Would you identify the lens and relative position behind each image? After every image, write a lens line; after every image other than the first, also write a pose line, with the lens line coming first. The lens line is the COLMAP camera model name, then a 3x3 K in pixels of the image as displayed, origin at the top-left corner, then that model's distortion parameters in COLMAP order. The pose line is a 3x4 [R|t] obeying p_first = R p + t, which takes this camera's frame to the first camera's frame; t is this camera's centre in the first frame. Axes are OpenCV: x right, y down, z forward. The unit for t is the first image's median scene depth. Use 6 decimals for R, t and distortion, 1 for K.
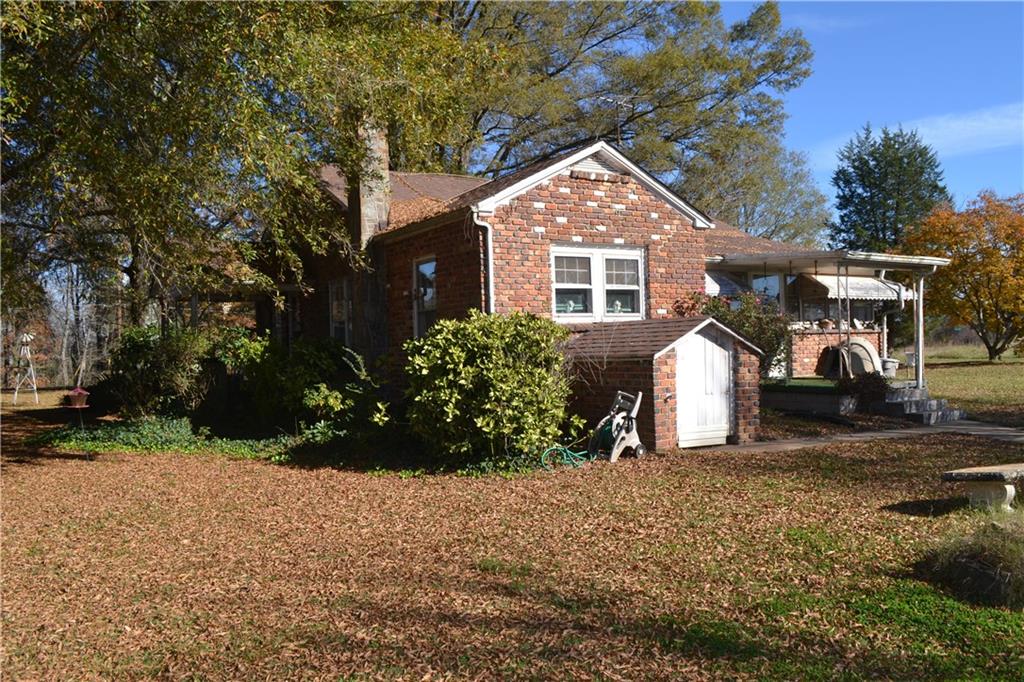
lens RADIAL K [[813.2, 0, 512.2], [0, 813.2, 340.9], [0, 0, 1]] dist [-0.084546, 0.011864]
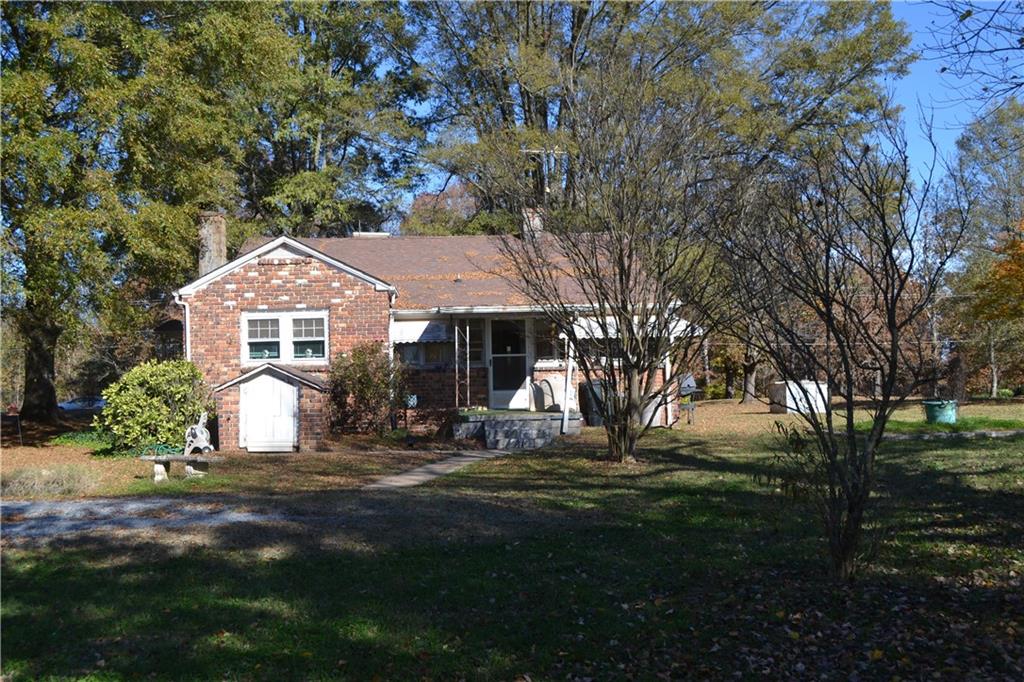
lens RADIAL K [[979.7, 0, 511.6], [0, 979.7, 342.1], [0, 0, 1]] dist [-0.059058, 0.000000]
pose [[0.884125, -0.014975, -0.467011, 1.249118], [0.005391, 0.999747, -0.021850, -0.023482], [0.467220, 0.016801, 0.883982, -0.311165]]
